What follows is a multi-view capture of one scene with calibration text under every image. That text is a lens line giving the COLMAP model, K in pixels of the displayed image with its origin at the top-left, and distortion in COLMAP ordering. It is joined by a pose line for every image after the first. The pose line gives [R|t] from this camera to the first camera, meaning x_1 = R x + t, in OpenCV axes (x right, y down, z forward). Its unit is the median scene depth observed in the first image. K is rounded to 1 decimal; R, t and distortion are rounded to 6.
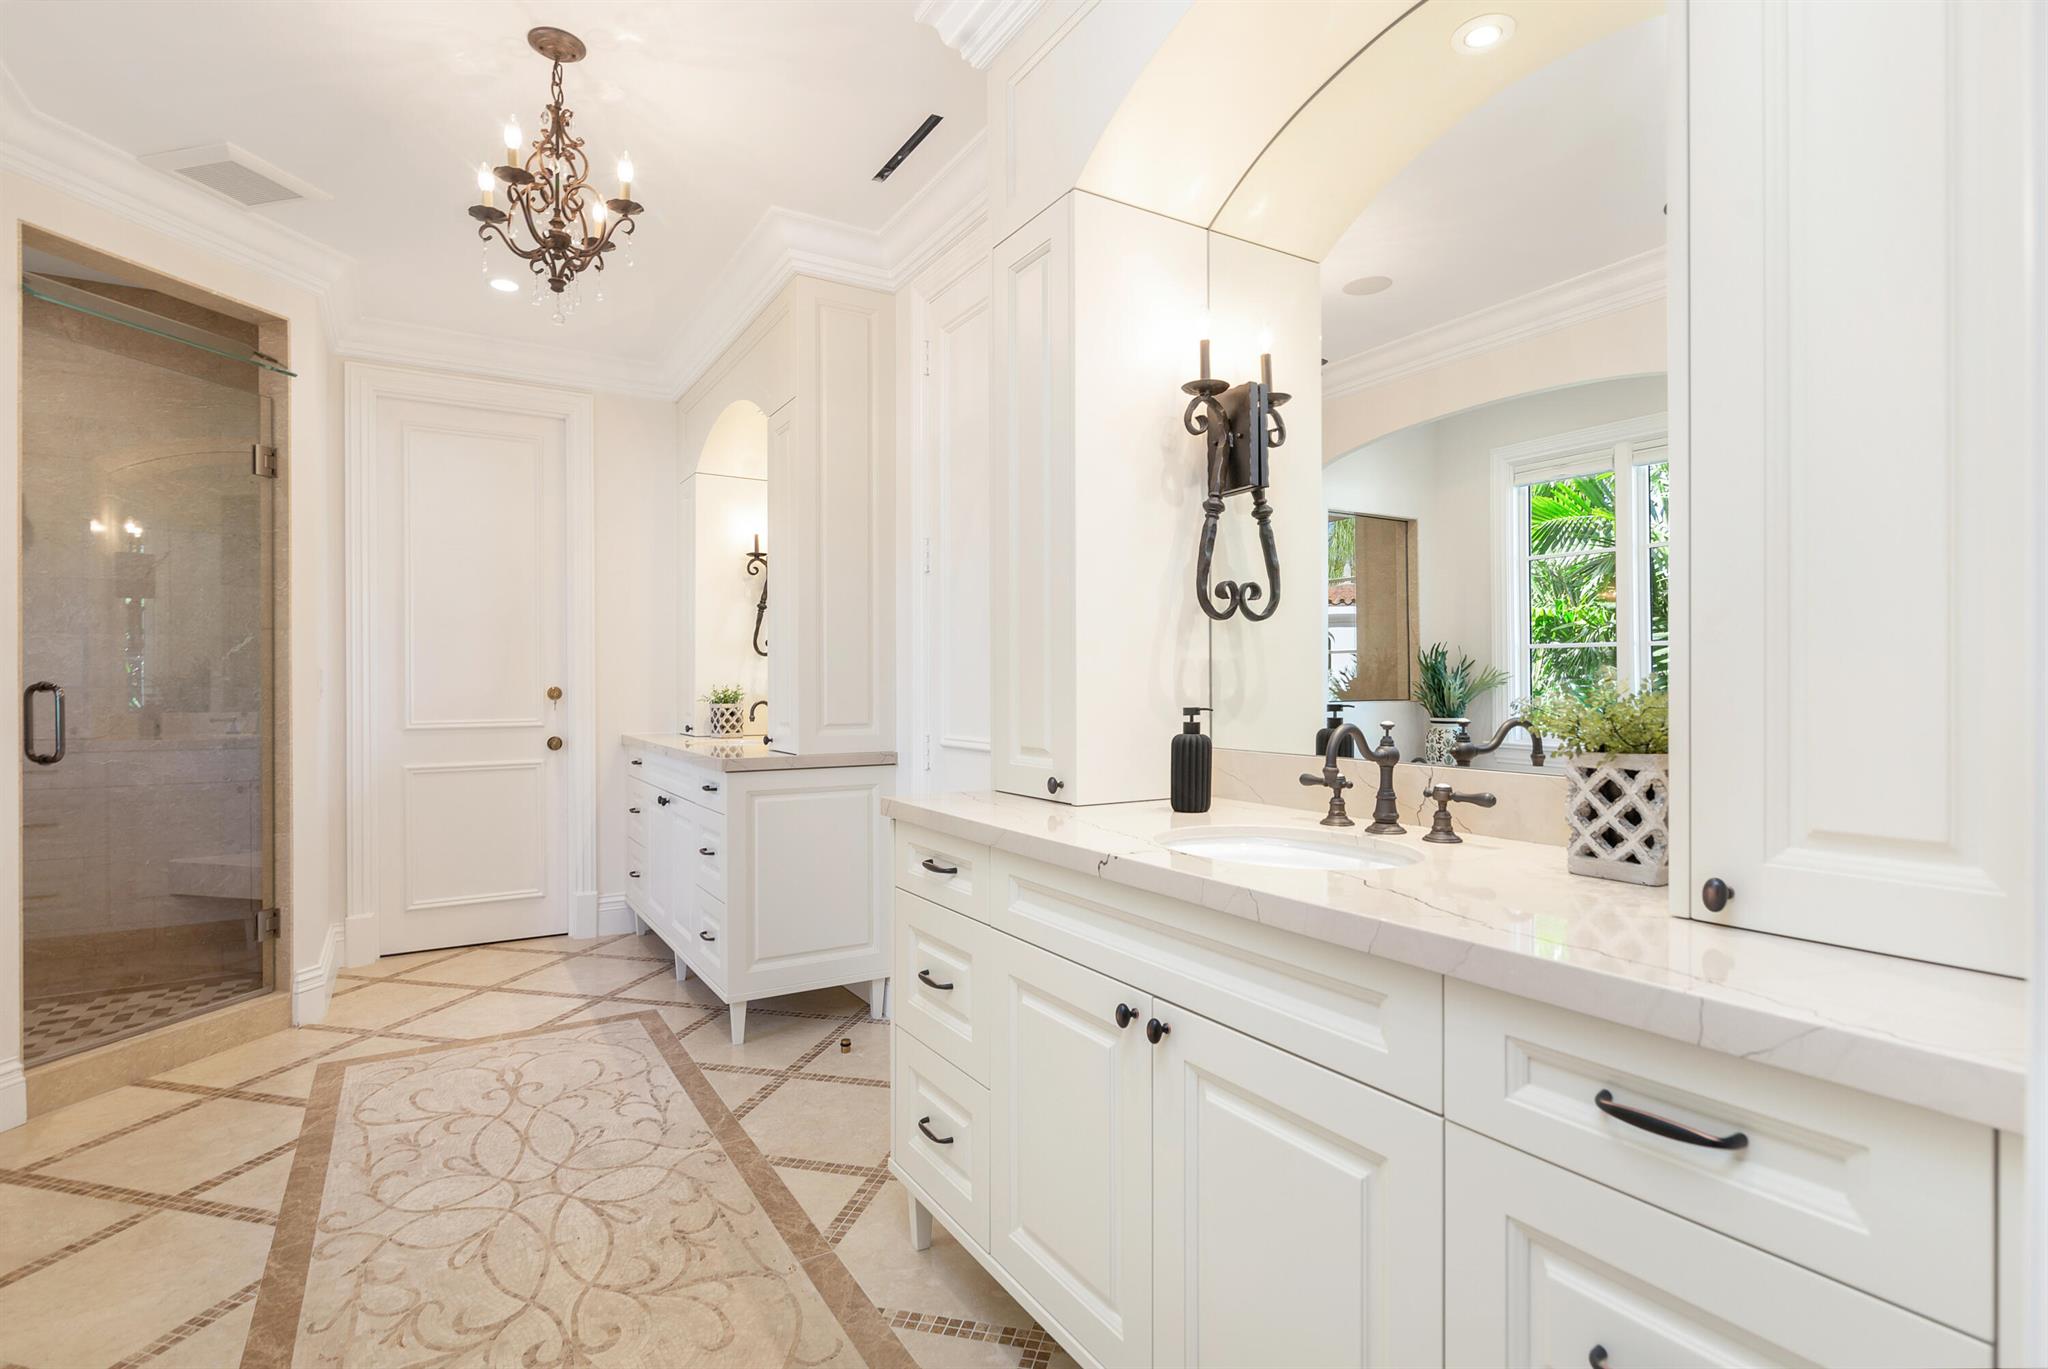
lens RADIAL K [[1007.6, 0, 1022.4], [0, 1007.6, 694.0], [0, 0, 1]] dist [-0.000906, -0.000501]
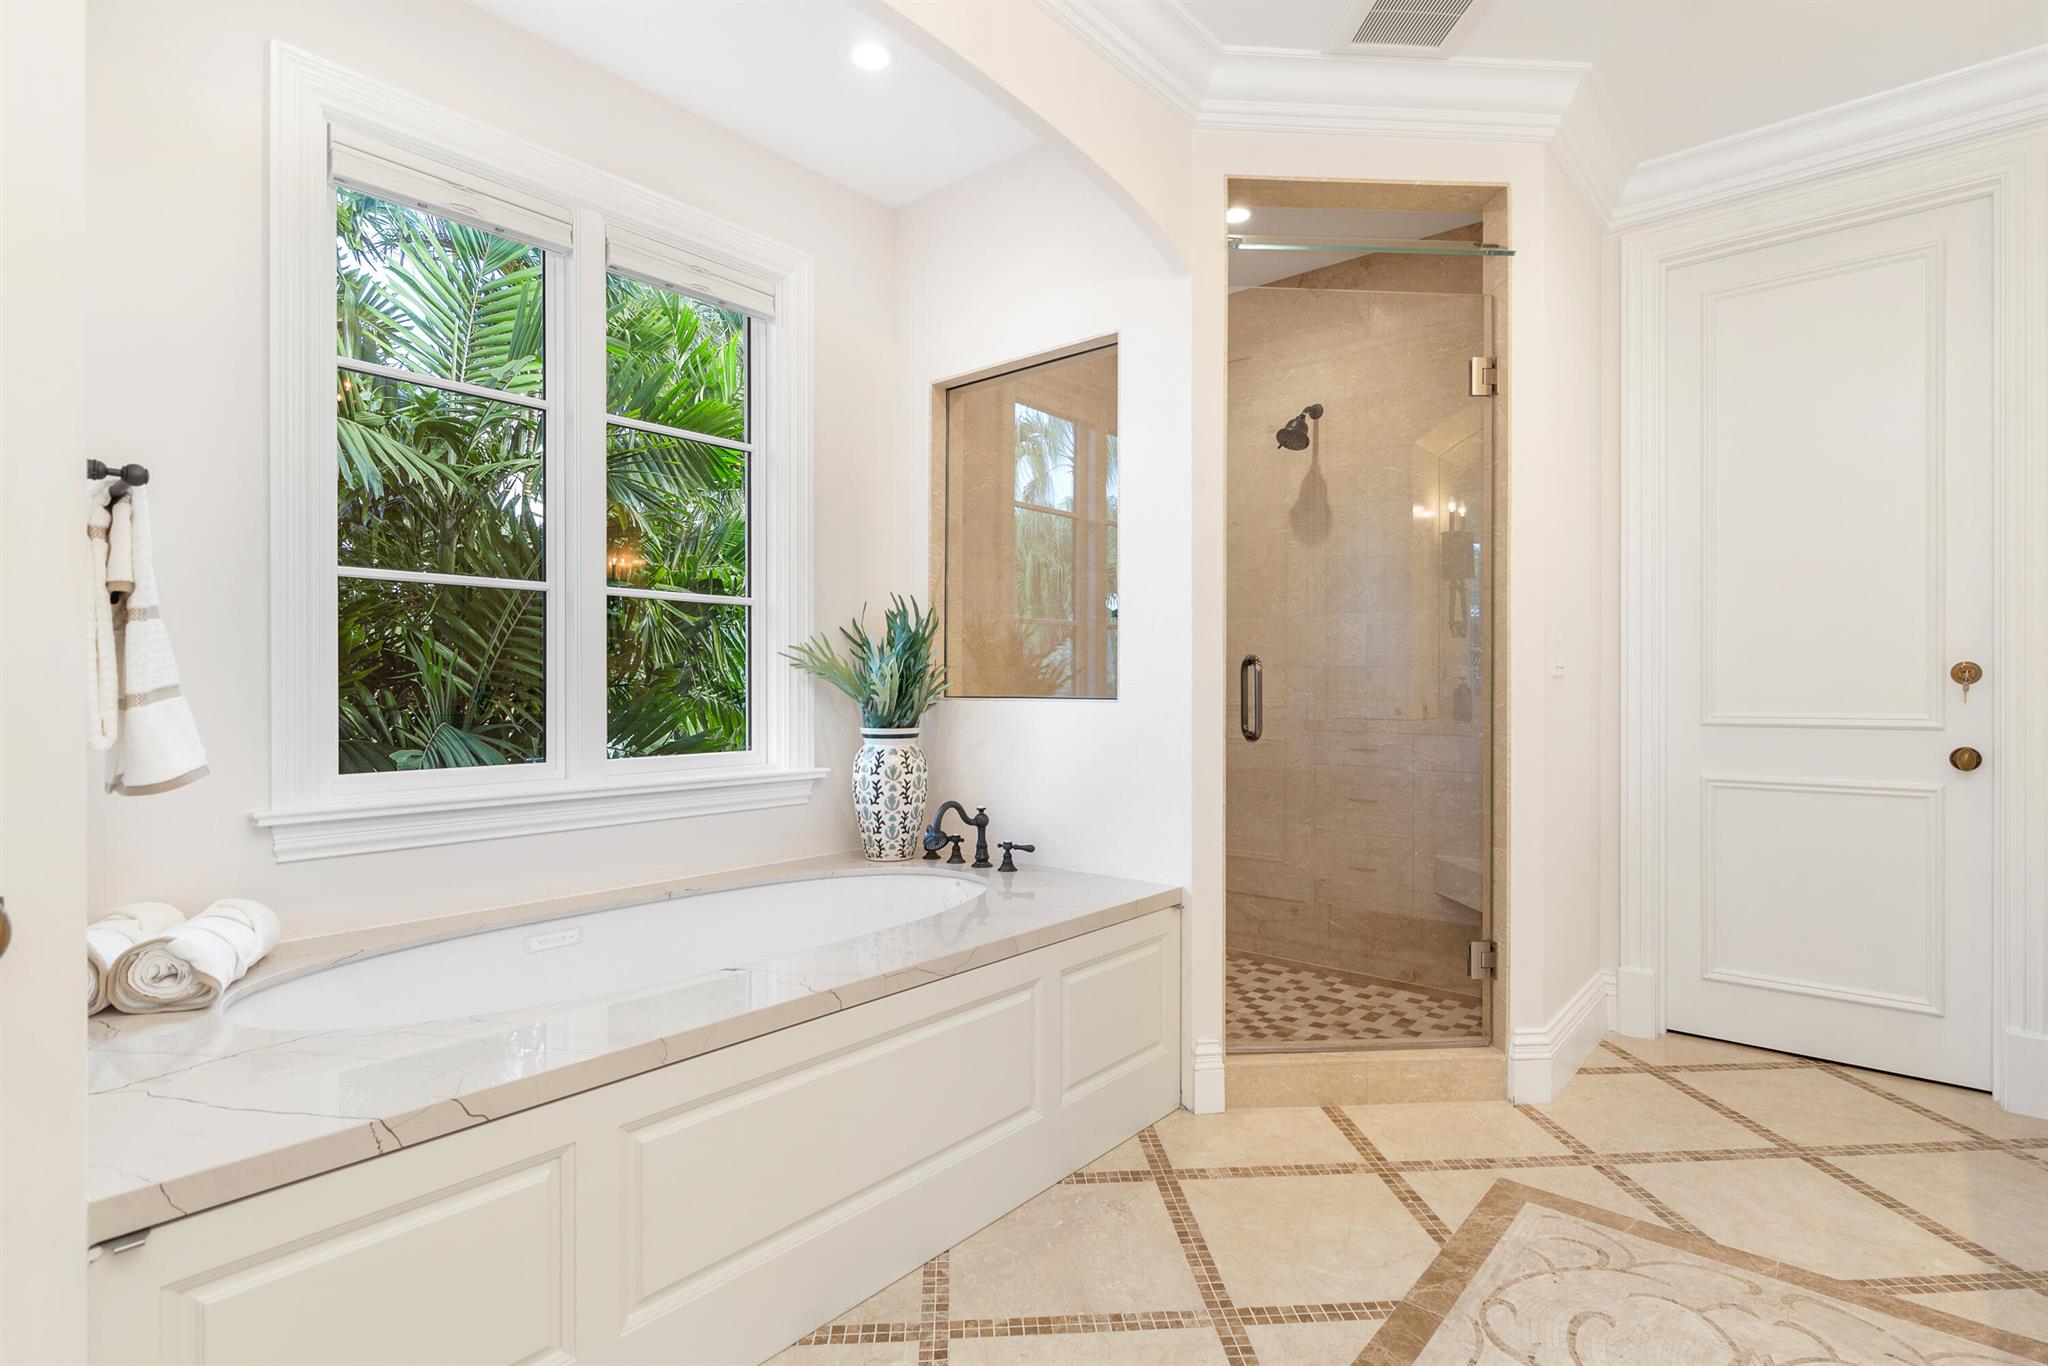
lens RADIAL K [[996.6, 0, 1024.0], [0, 996.6, 683.0], [0, 0, 1]] dist [0.000828, -0.001470]
pose [[0.306426, 0.002804, -0.951890, -0.112757], [-0.009069, 0.999959, 0.000026, 0.013710], [0.951851, 0.008624, 0.306439, 0.414718]]
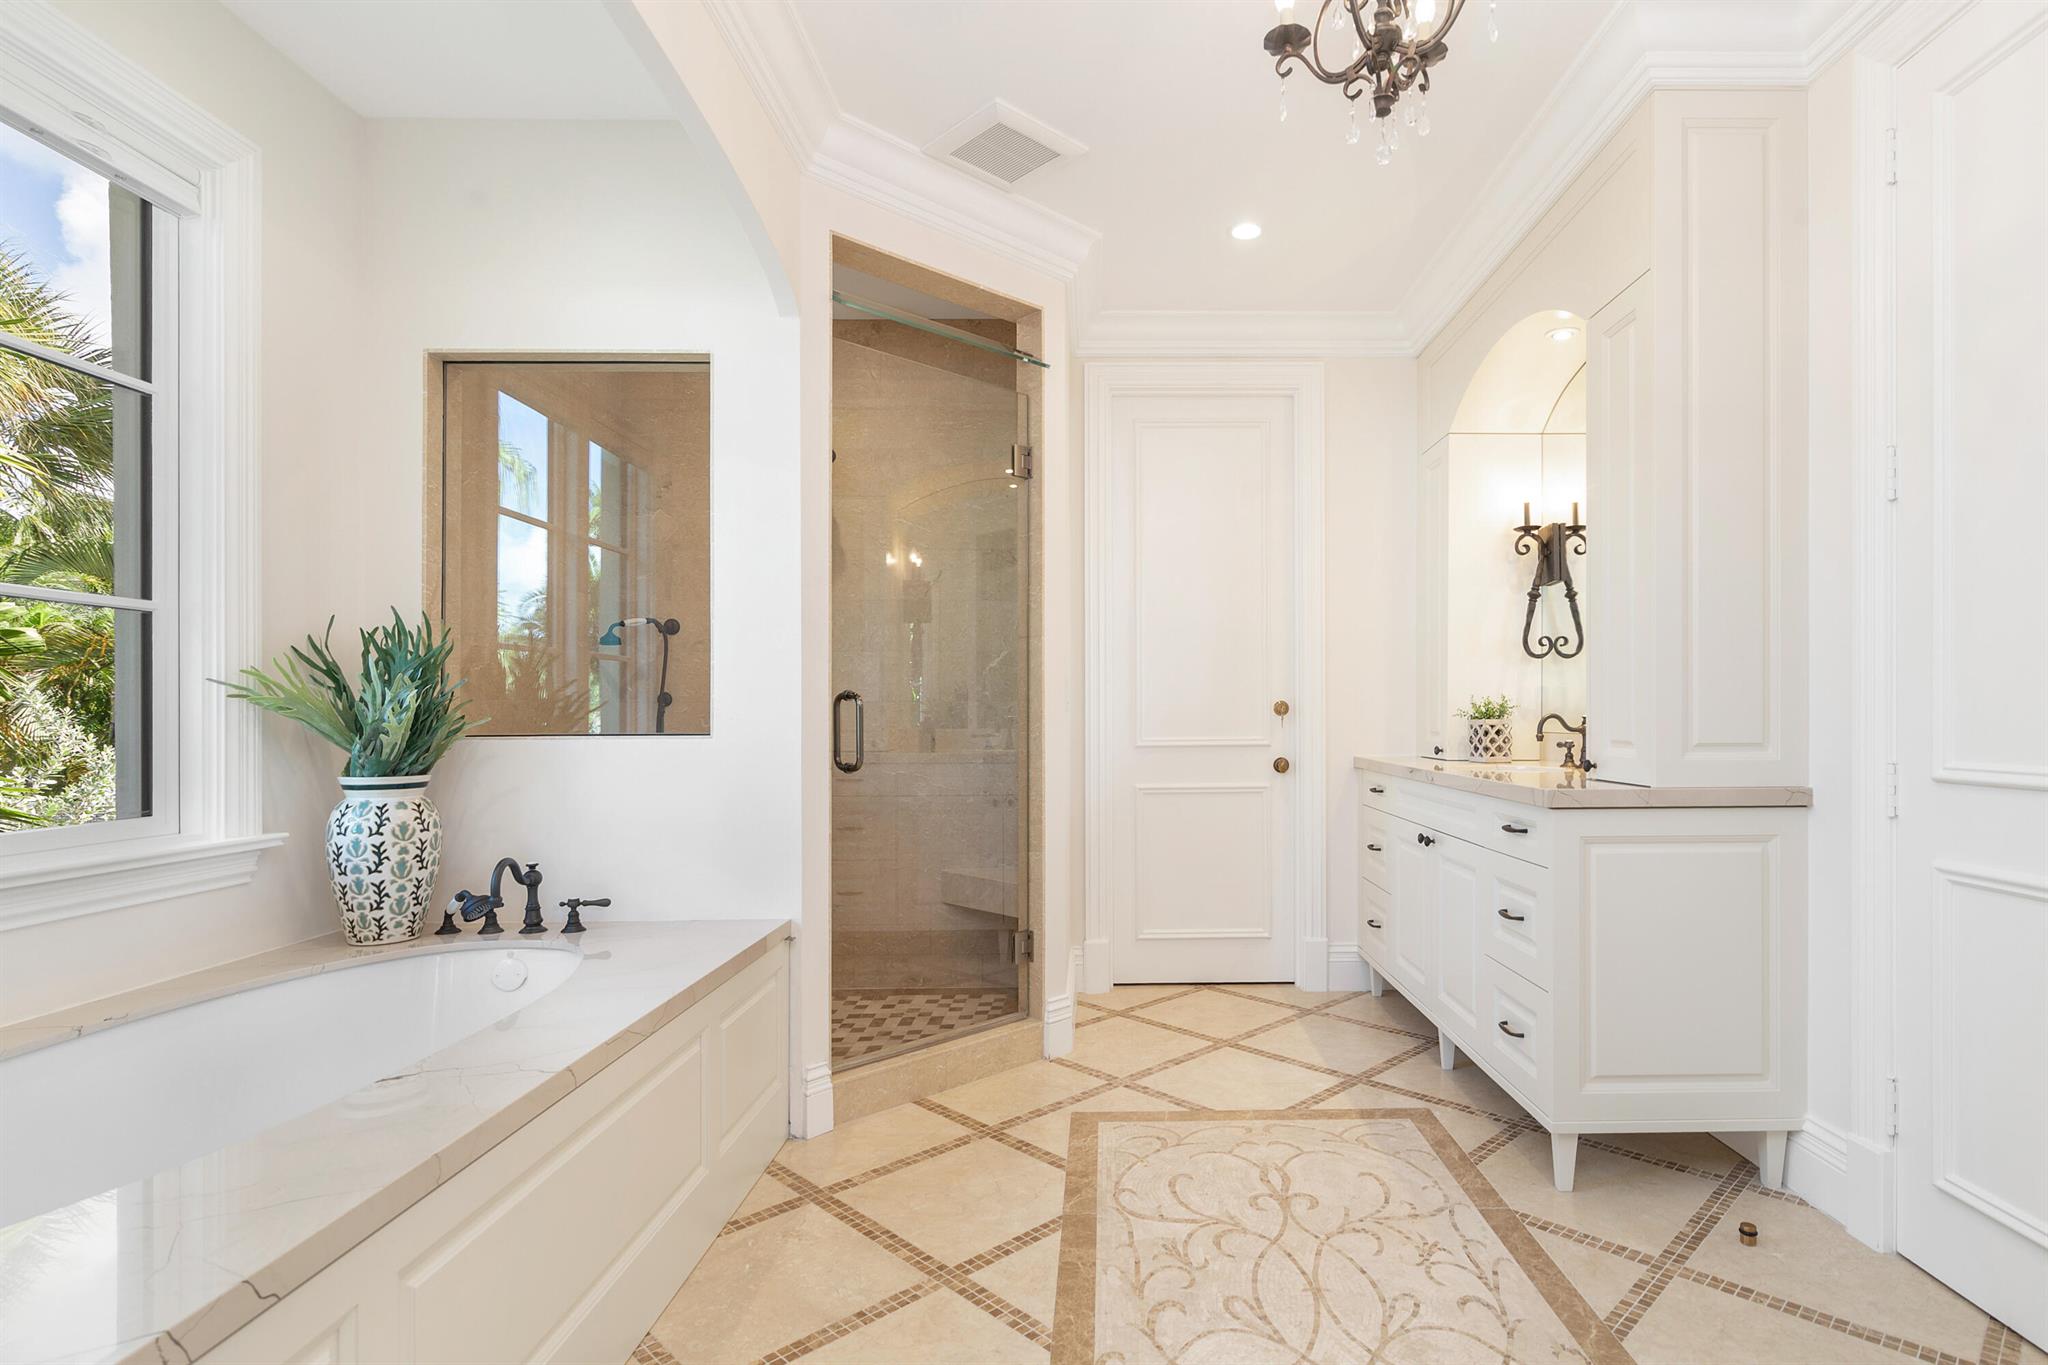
lens RADIAL K [[1032.8, 0, 1117.8], [0, 1032.8, 715.5], [0, 0, 1]] dist [-0.003603, -0.000960]
pose [[0.863324, -0.002309, -0.504645, -0.179490], [-0.001240, 0.999977, -0.006696, 0.016131], [0.504649, 0.006407, 0.863301, 0.201203]]
